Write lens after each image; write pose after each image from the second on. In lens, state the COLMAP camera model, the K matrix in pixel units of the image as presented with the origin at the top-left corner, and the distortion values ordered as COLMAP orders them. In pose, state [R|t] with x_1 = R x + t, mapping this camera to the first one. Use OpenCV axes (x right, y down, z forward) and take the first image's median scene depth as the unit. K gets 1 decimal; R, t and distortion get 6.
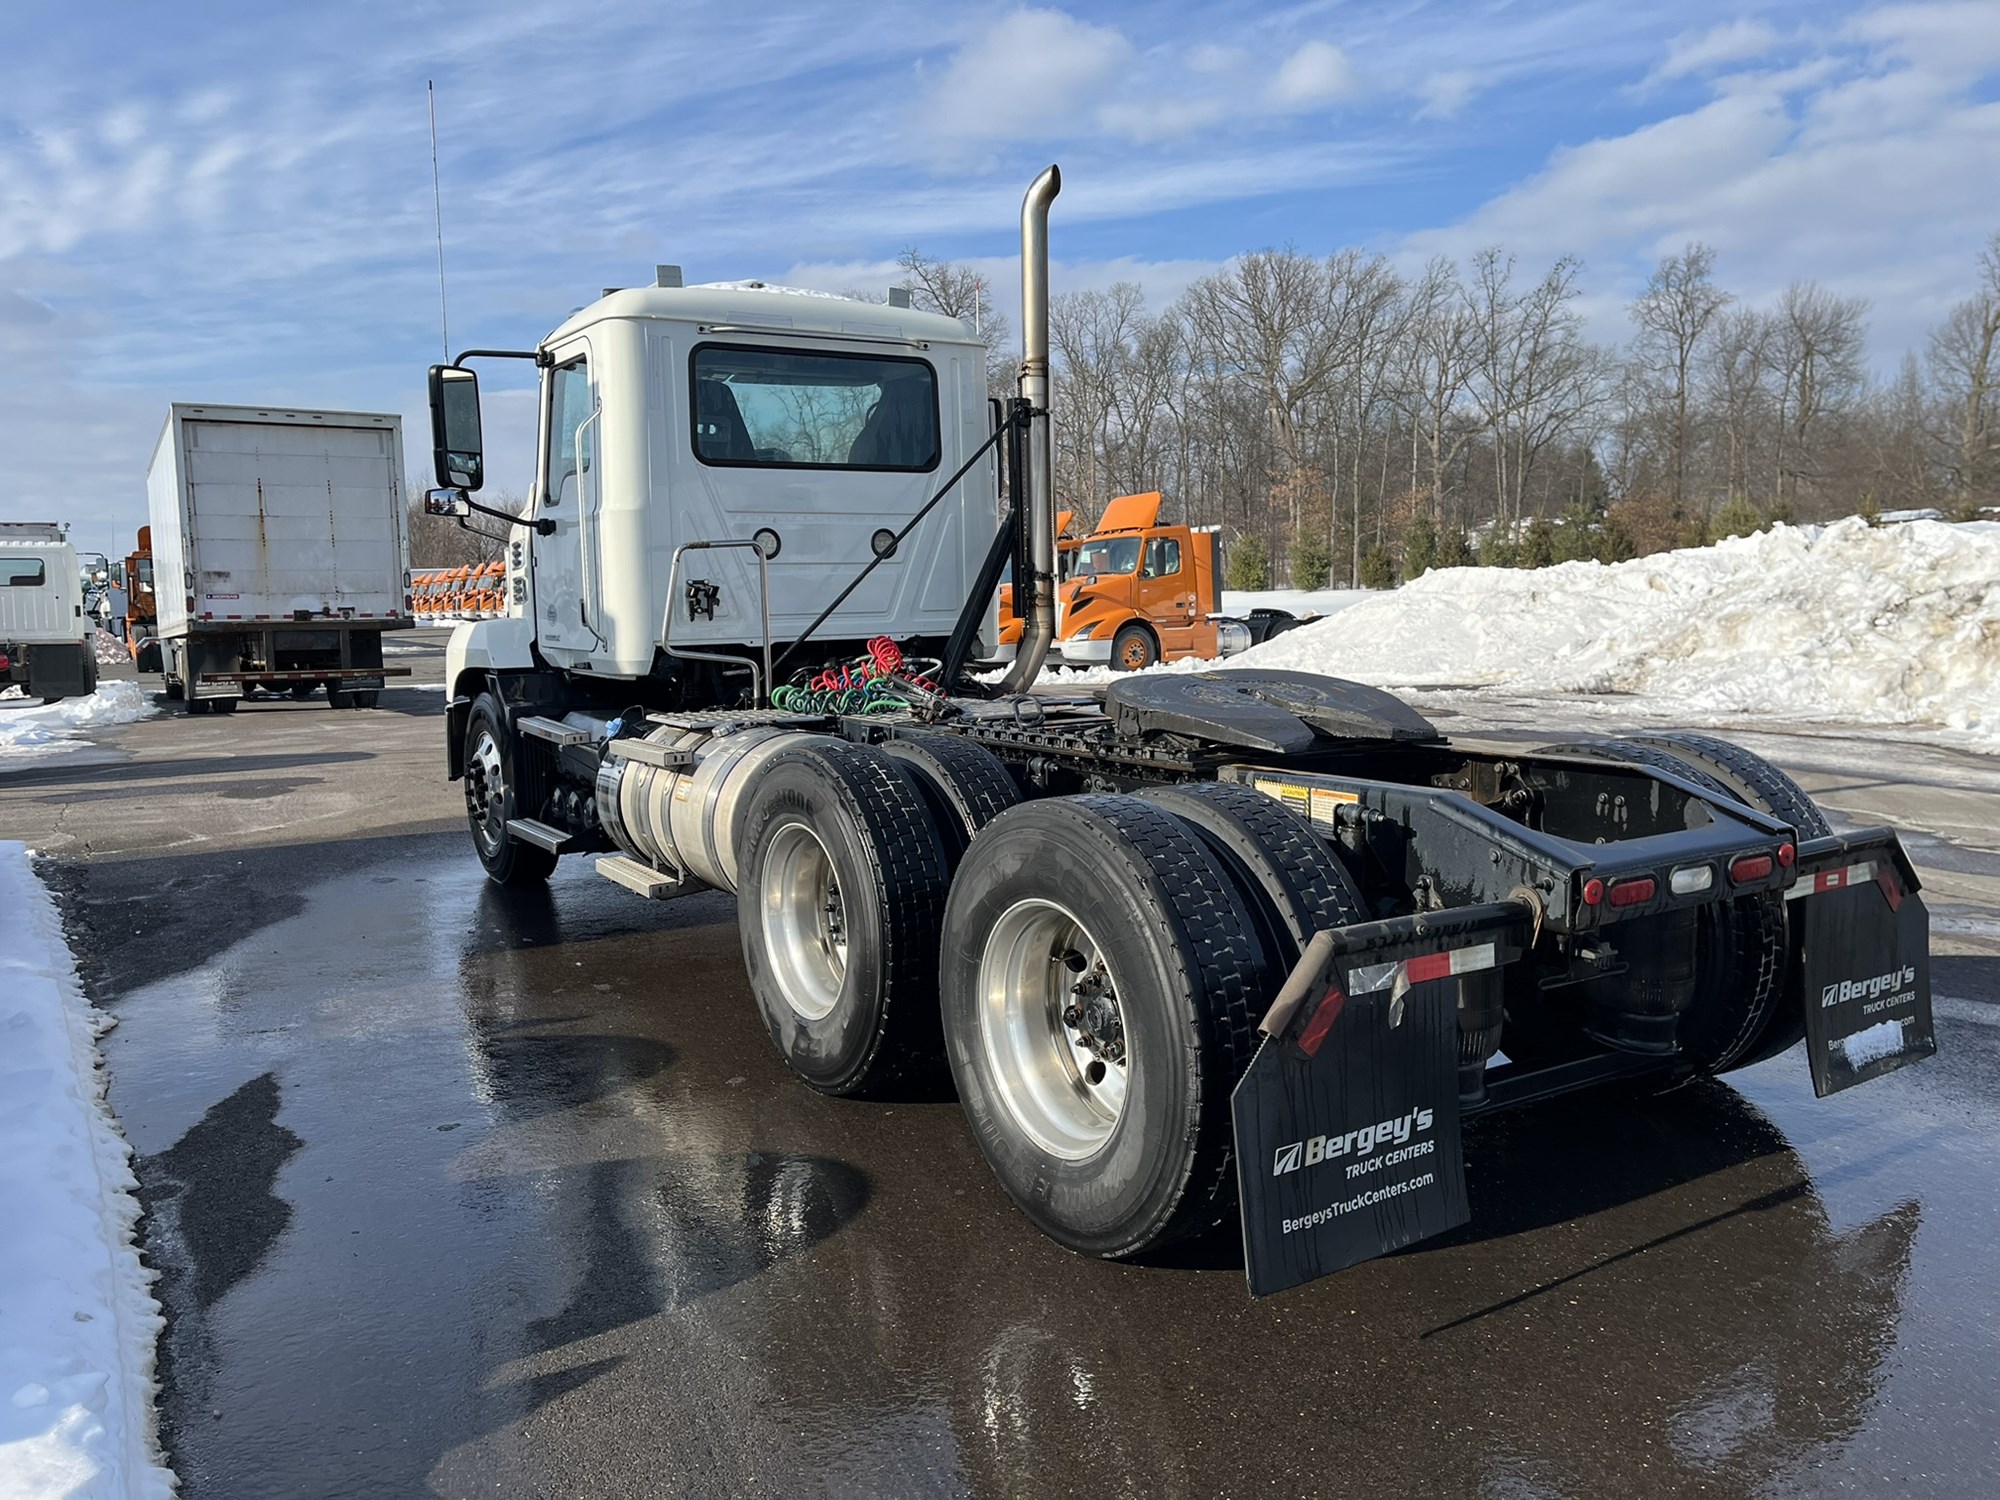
lens RADIAL K [[1506.4, 0, 1000.3], [0, 1506.4, 764.9], [0, 0, 1]] dist [0.066045, -0.088471]
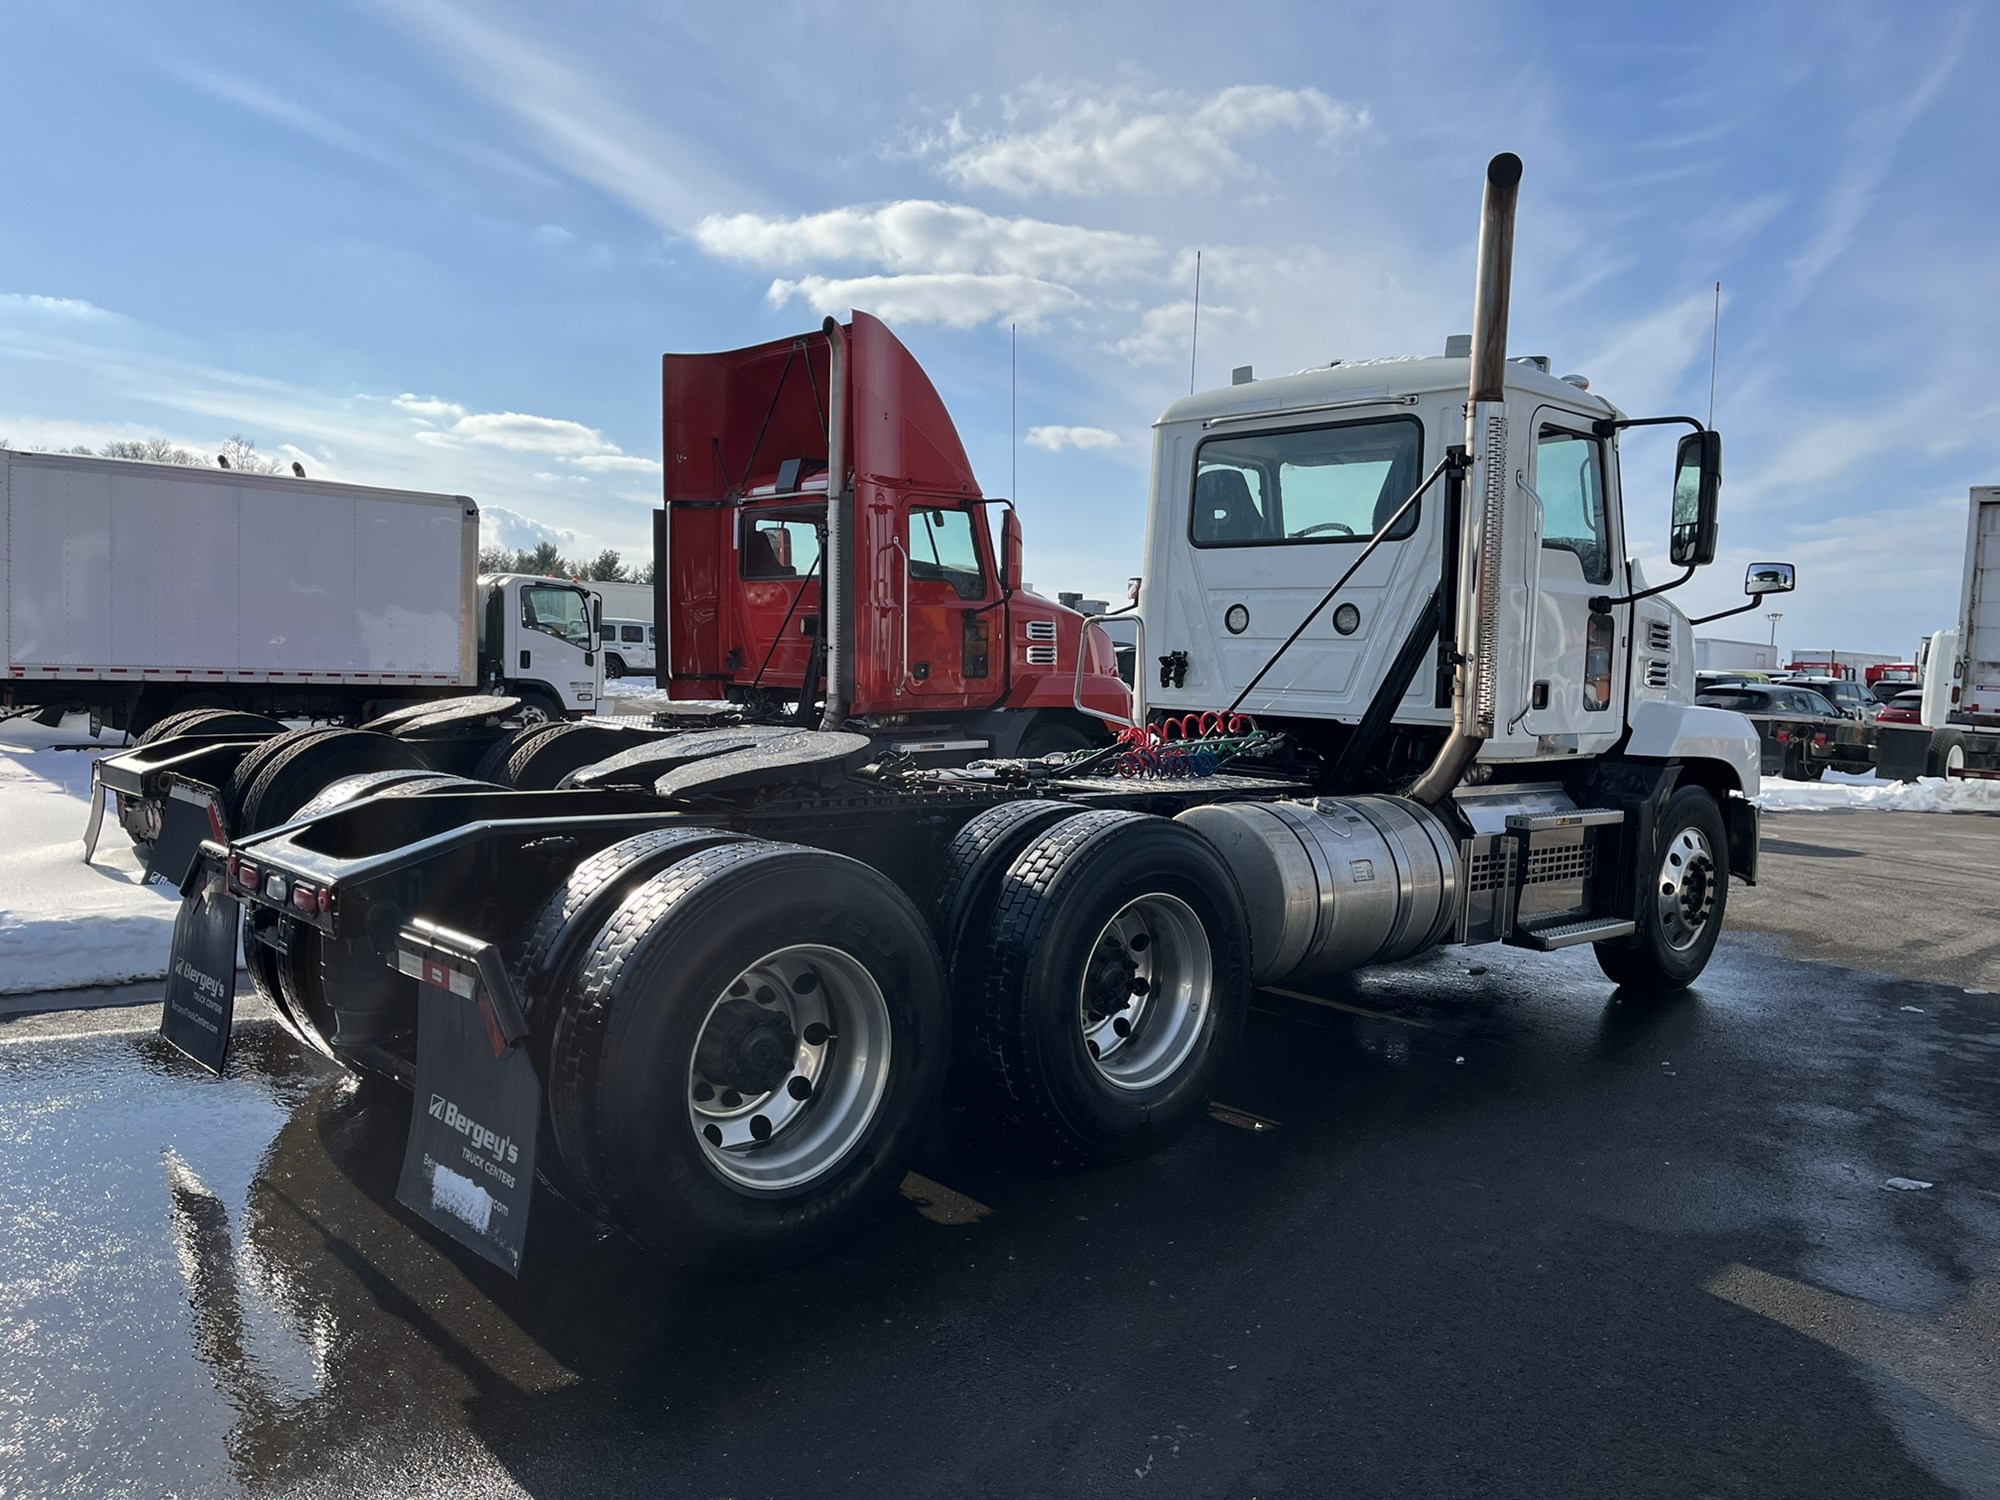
lens RADIAL K [[1506.4, 0, 1012.2], [0, 1506.4, 756.4], [0, 0, 1]] dist [0.066045, -0.088471]
pose [[0.182281, 0.089071, -0.979204, 0.196002], [-0.154858, 0.986060, 0.060868, -0.021049], [0.970975, 0.140542, 0.193533, 0.151497]]
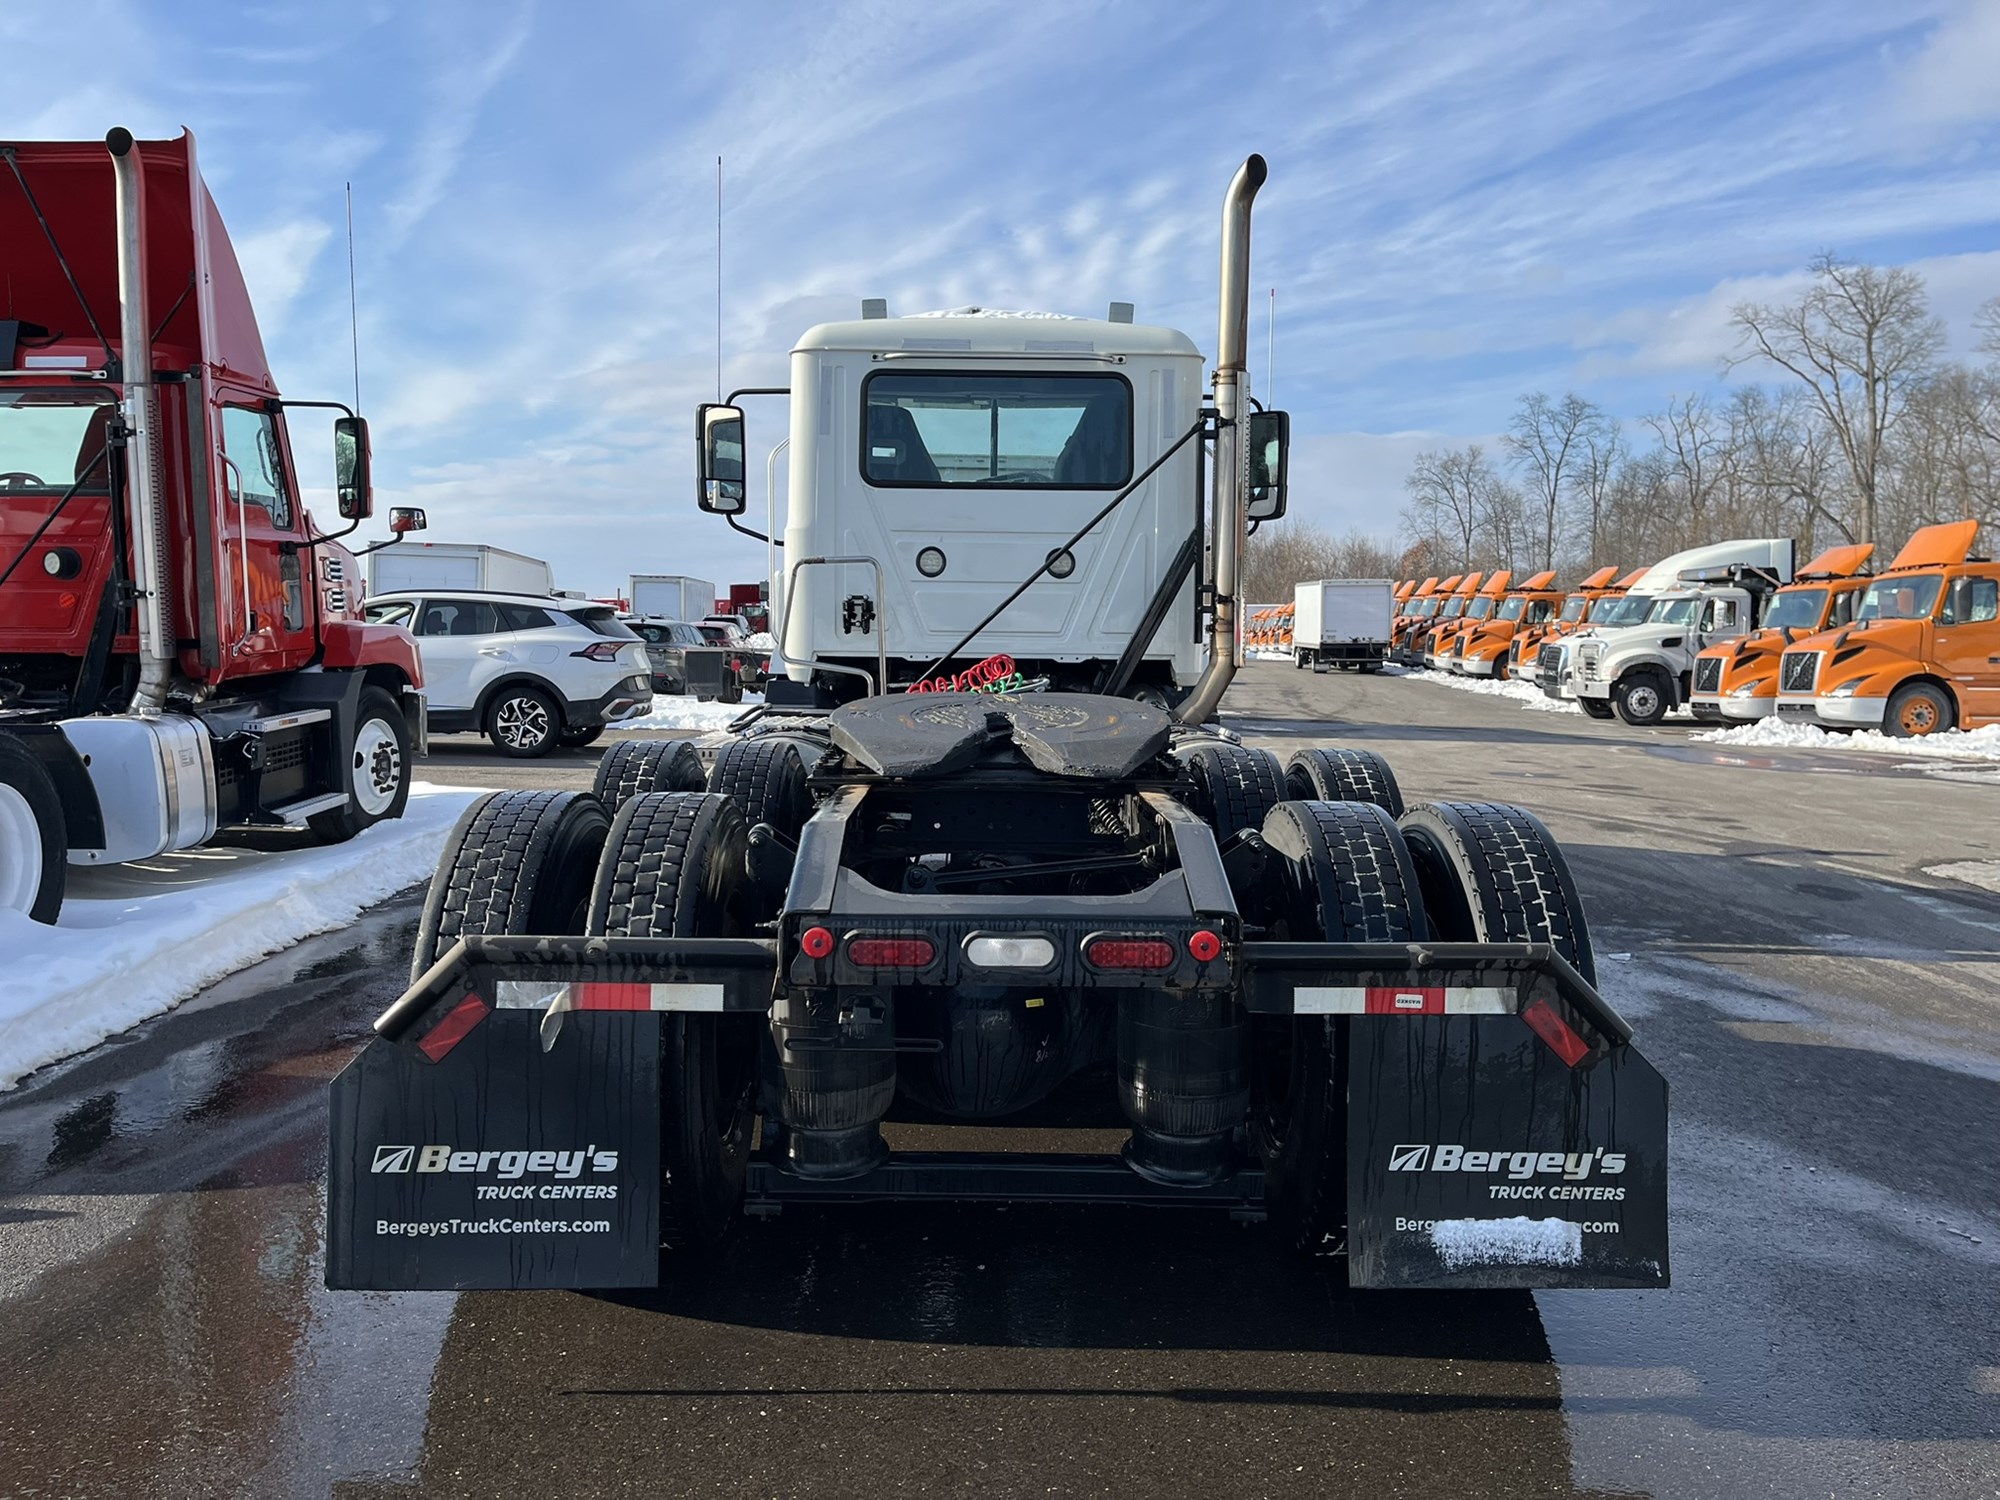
lens RADIAL K [[1506.4, 0, 1008.3], [0, 1506.4, 766.5], [0, 0, 1]] dist [0.066045, -0.088471]
pose [[0.850995, 0.076916, -0.519510, 0.100427], [-0.089517, 0.995985, 0.000826, -0.002818], [0.517488, 0.045802, 0.854464, 0.035076]]
